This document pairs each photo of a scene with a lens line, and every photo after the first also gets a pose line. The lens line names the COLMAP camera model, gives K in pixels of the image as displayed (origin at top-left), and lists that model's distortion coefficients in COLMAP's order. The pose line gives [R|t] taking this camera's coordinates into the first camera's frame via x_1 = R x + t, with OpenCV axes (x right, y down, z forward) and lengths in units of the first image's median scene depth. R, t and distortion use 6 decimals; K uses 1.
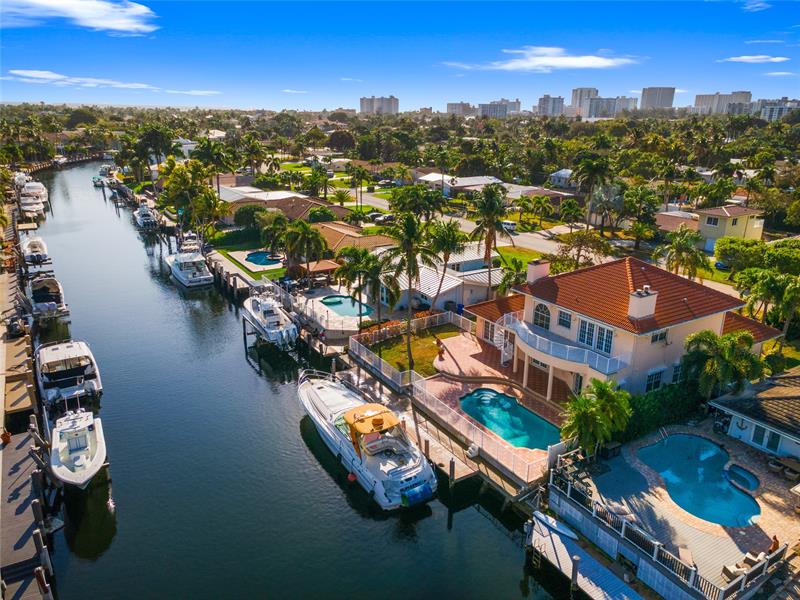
lens RADIAL K [[564.3, 0, 400.0], [0, 564.3, 300.0], [0, 0, 1]] dist [0.000074, 0.000659]
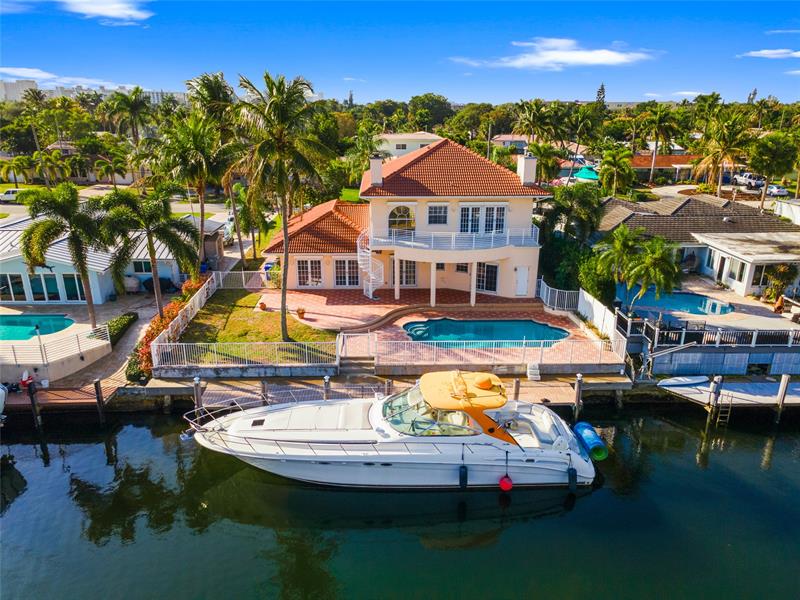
lens RADIAL K [[564.3, 0, 400.0], [0, 564.3, 300.0], [0, 0, 1]] dist [0.000074, 0.000659]
pose [[0.504993, -0.283910, 0.815093, -0.458467], [0.271320, 0.948698, 0.162349, 0.003770], [-0.819370, 0.139166, 0.556117, 0.598404]]
